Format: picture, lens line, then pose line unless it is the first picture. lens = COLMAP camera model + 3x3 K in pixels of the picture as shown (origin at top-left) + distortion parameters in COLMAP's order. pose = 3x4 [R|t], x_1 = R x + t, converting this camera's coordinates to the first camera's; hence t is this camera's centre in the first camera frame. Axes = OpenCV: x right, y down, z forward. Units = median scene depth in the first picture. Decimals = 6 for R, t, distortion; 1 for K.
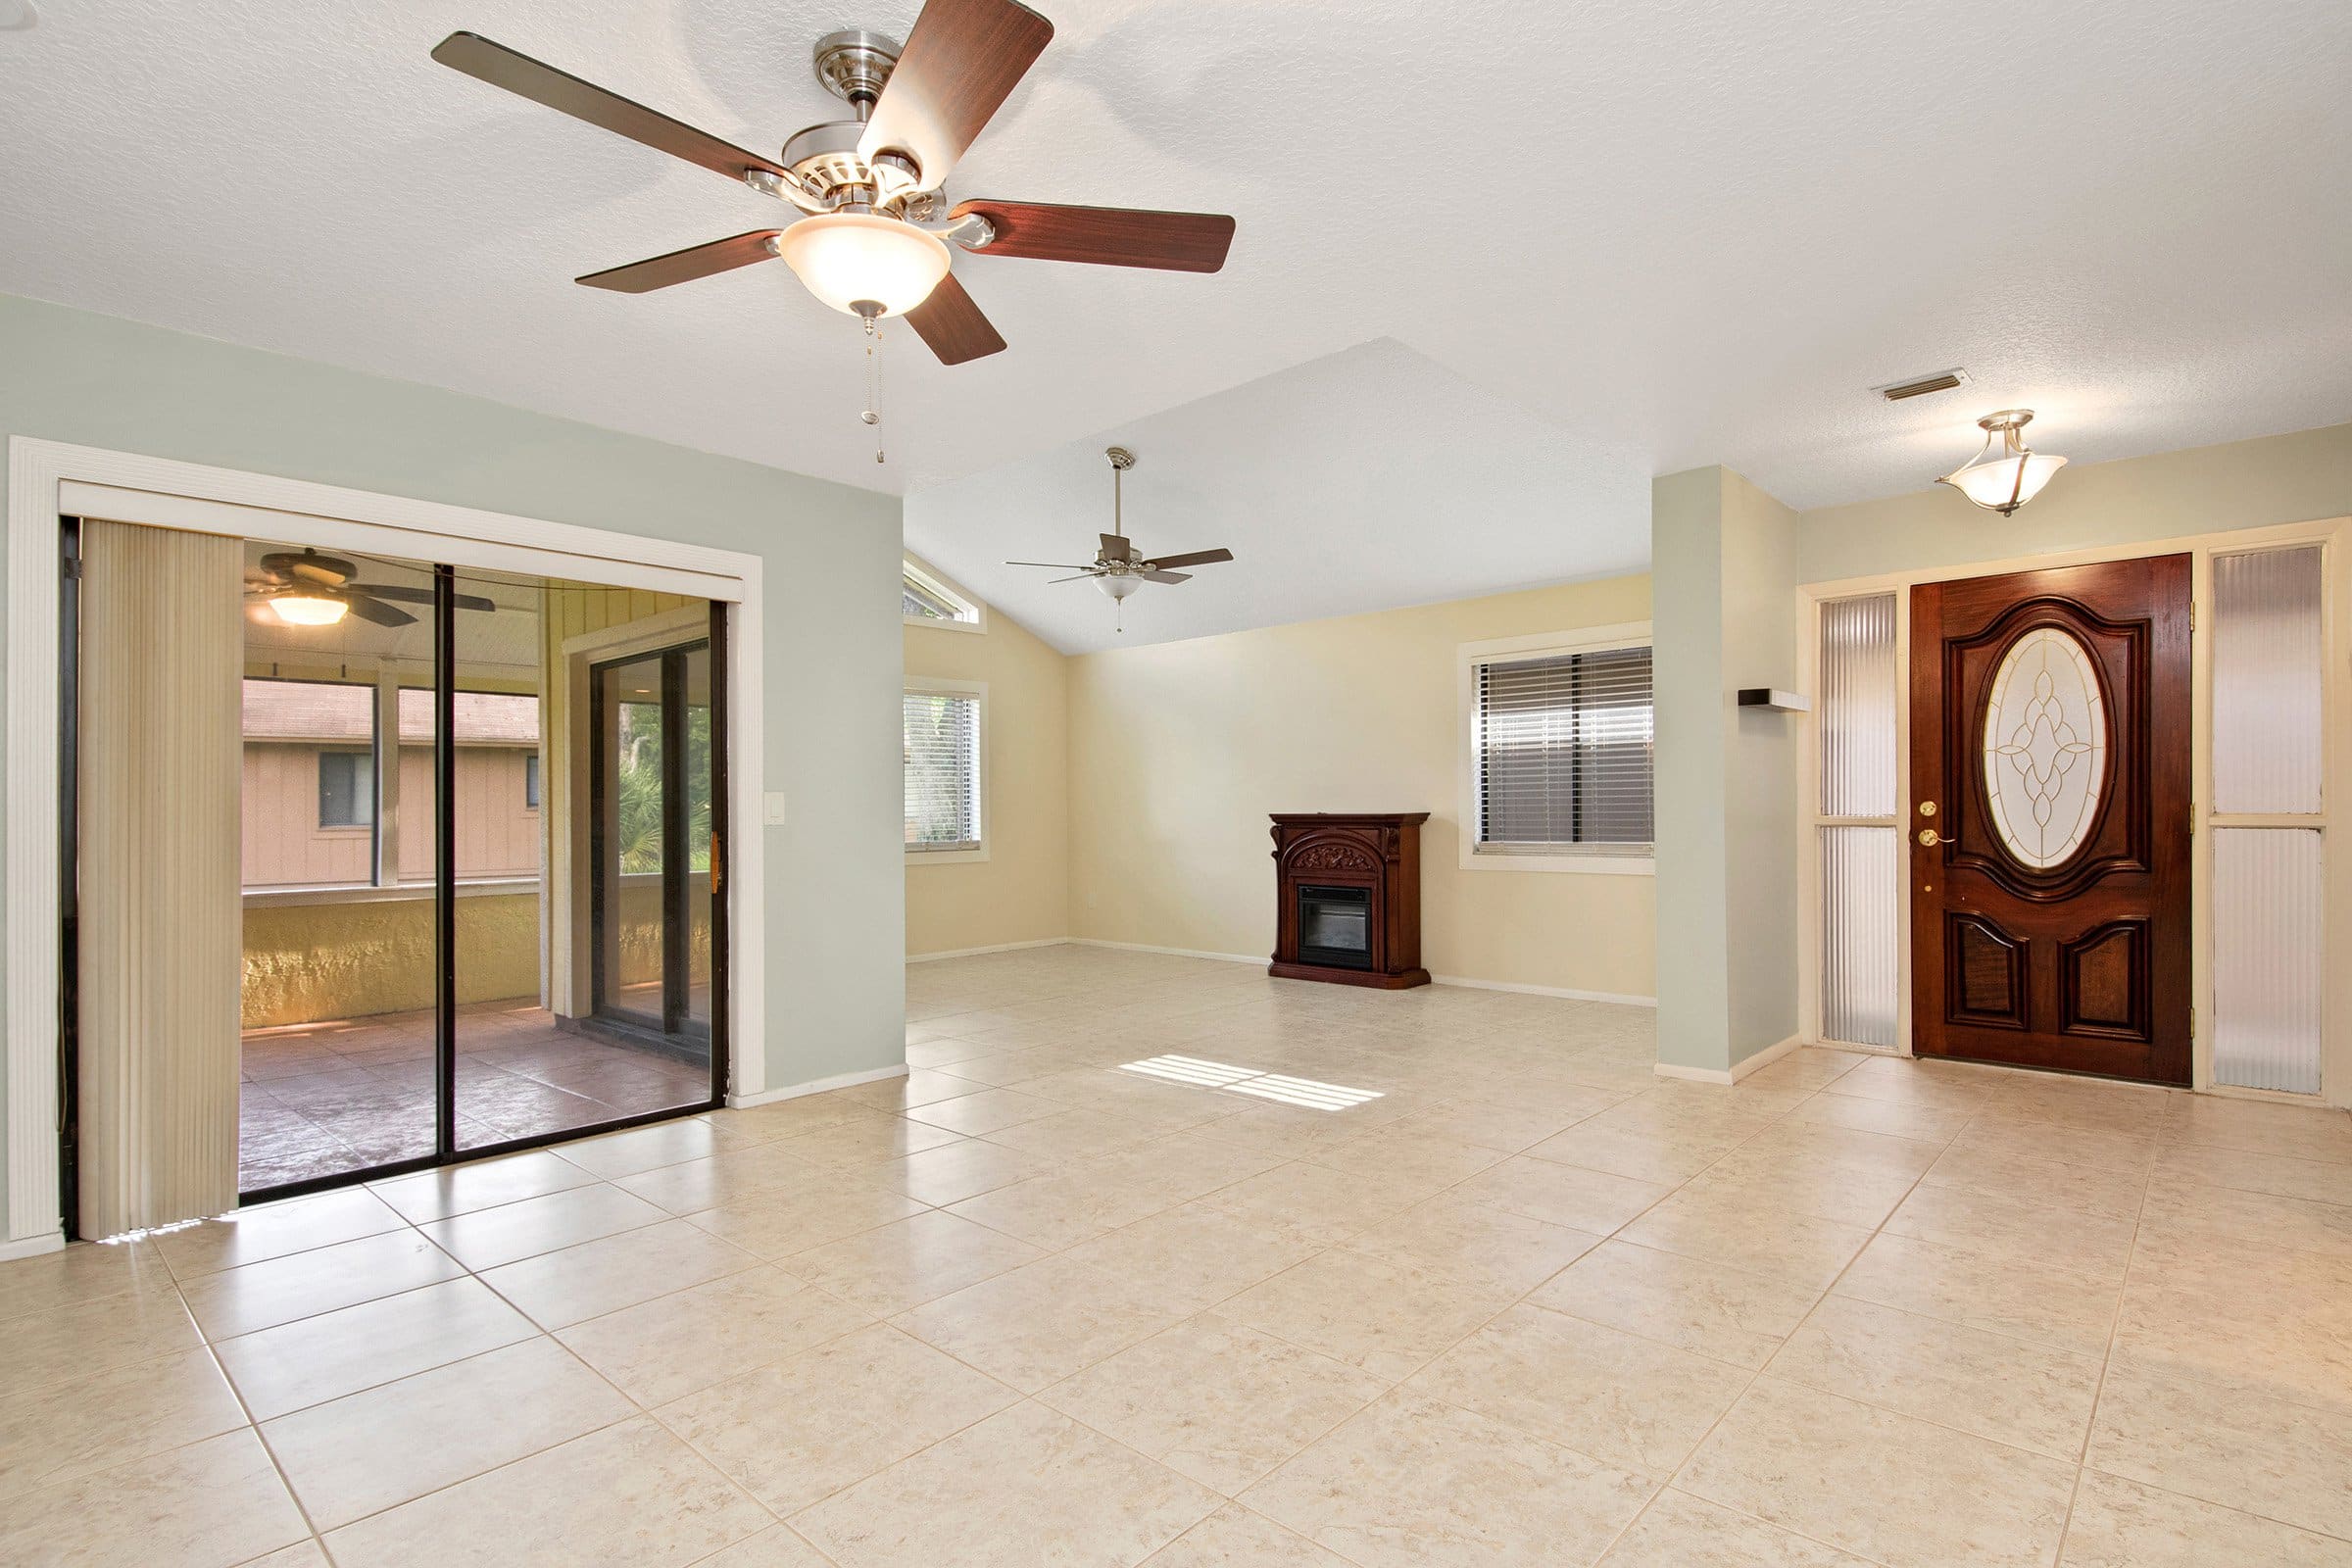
lens RADIAL K [[1146.5, 0, 1192.8], [0, 1146.5, 766.6], [0, 0, 1]] dist [0.006973, -0.002797]
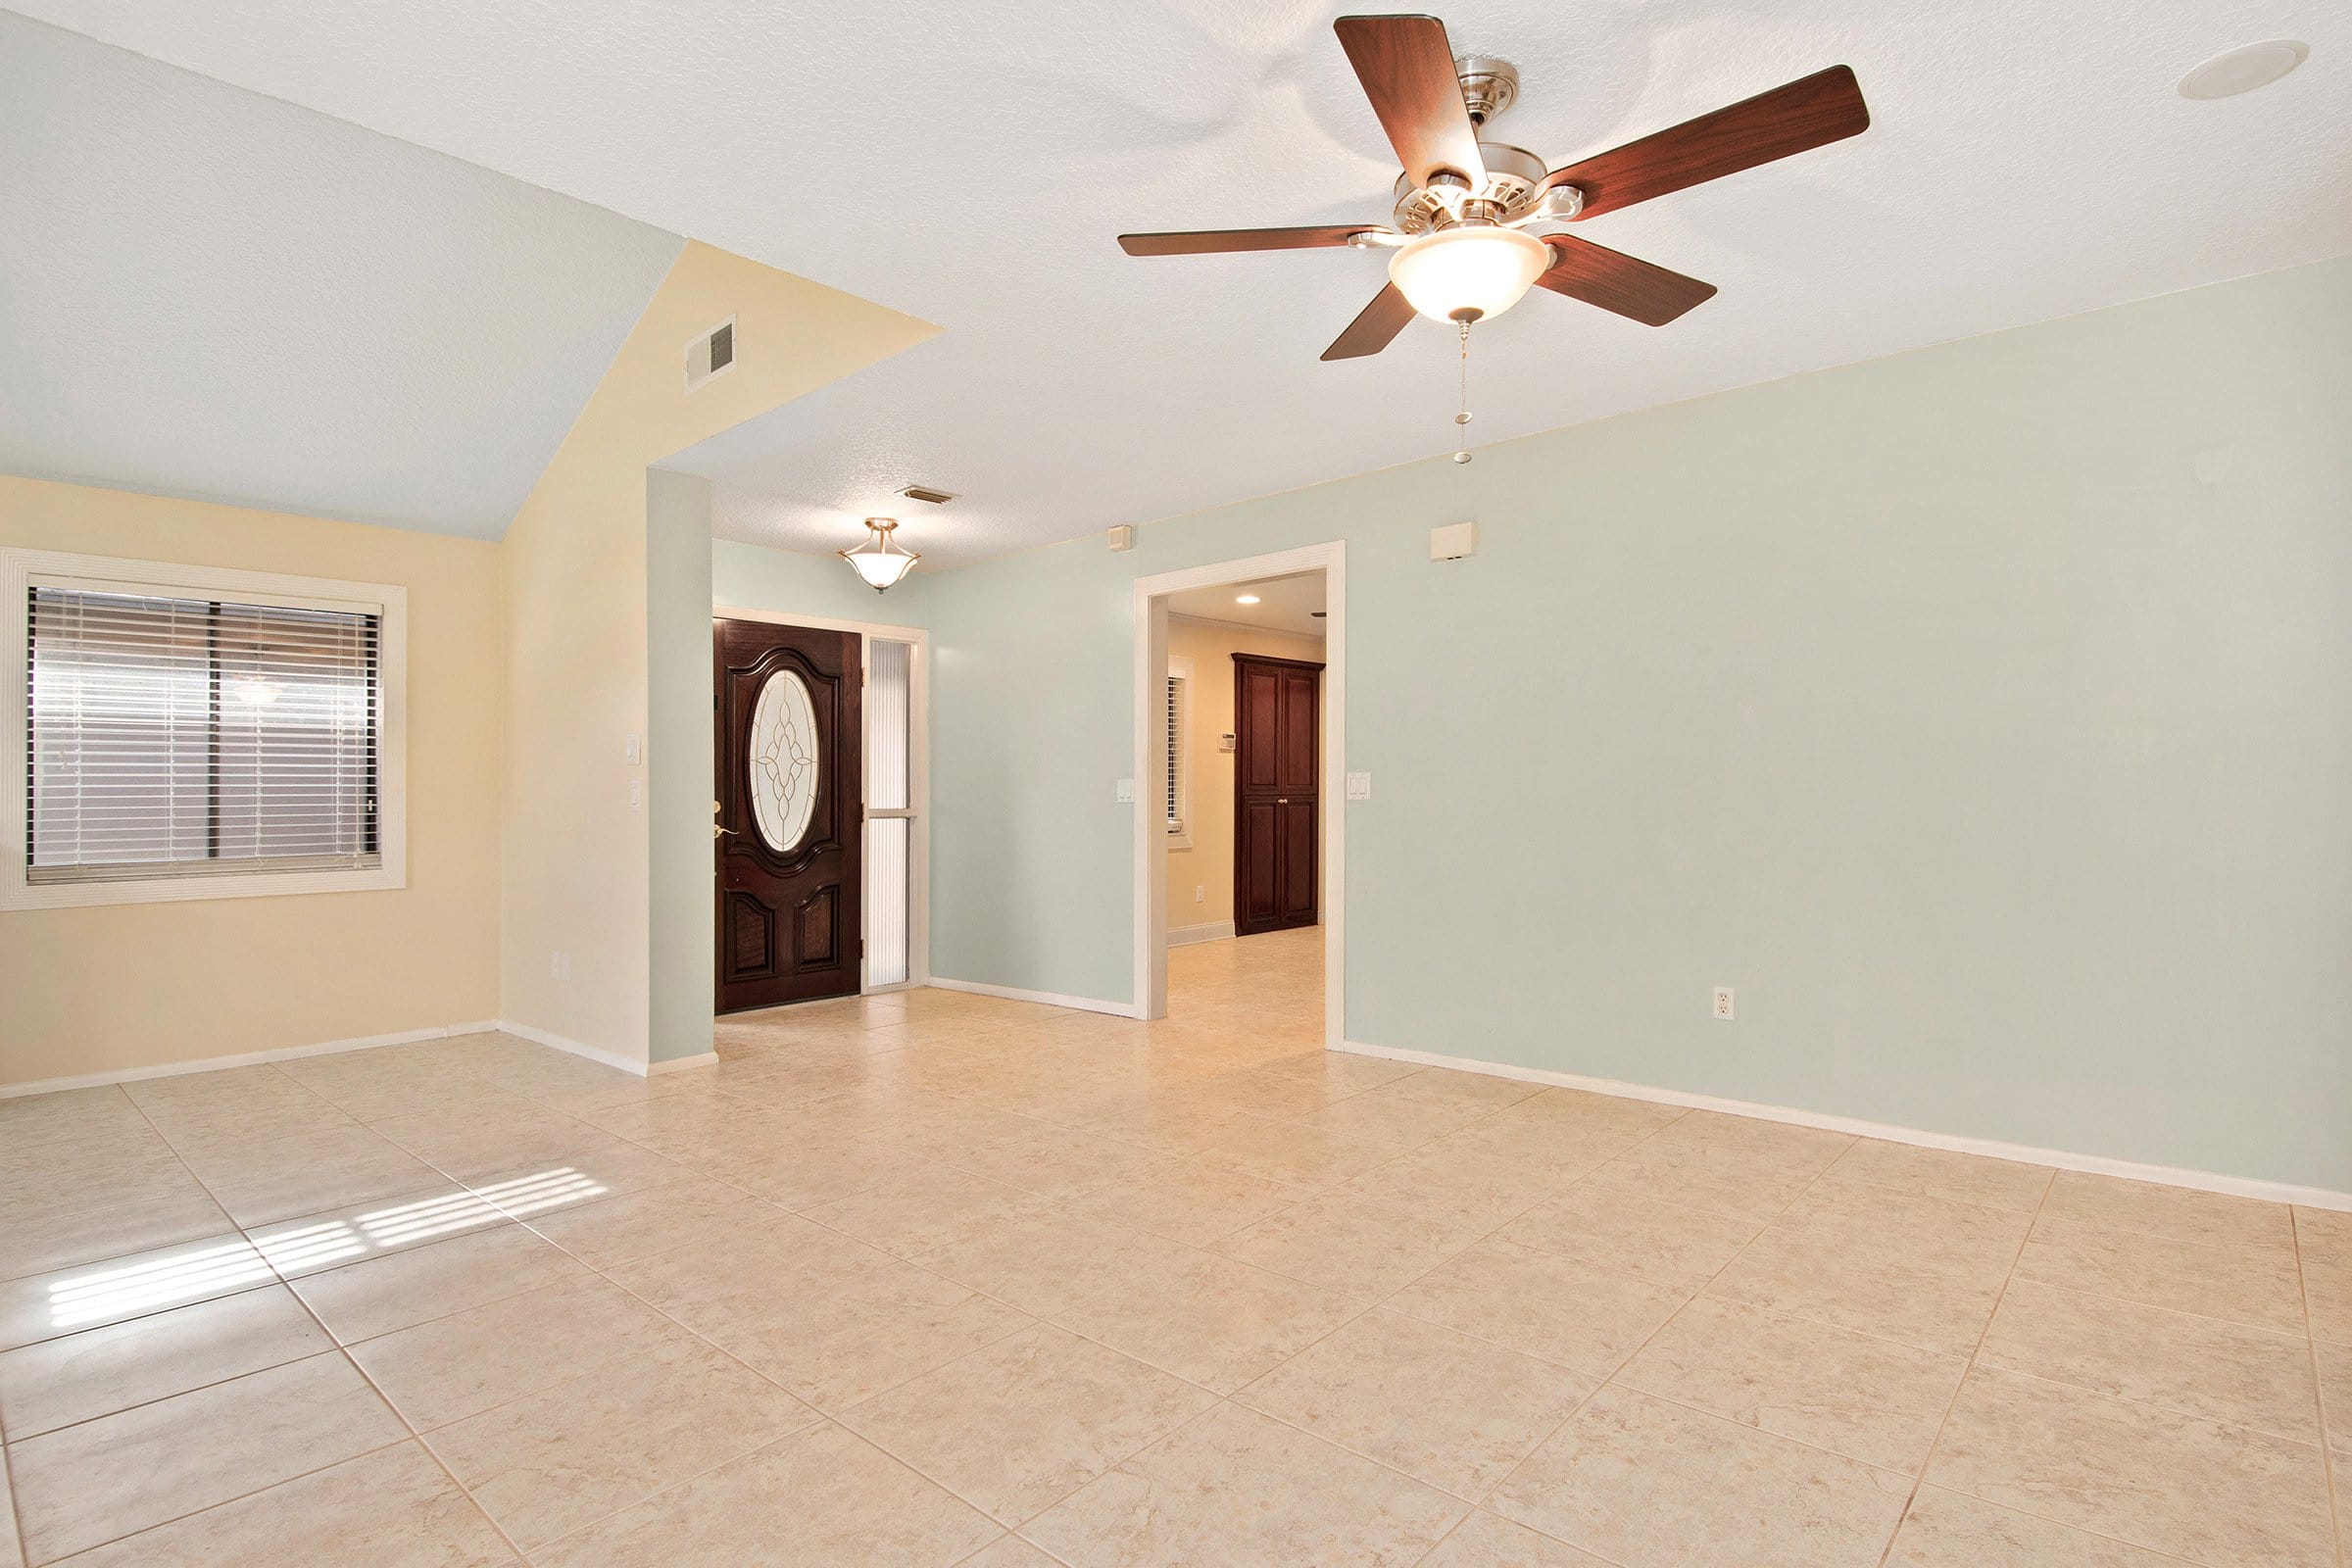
lens RADIAL K [[1146.5, 0, 1194.1], [0, 1146.5, 775.9], [0, 0, 1]] dist [0.006973, -0.002797]
pose [[-0.002036, 0.027612, 0.999617, -0.390325], [-0.024912, 0.999307, -0.027654, 0.017844], [-0.999688, -0.024958, -0.001347, 0.359918]]
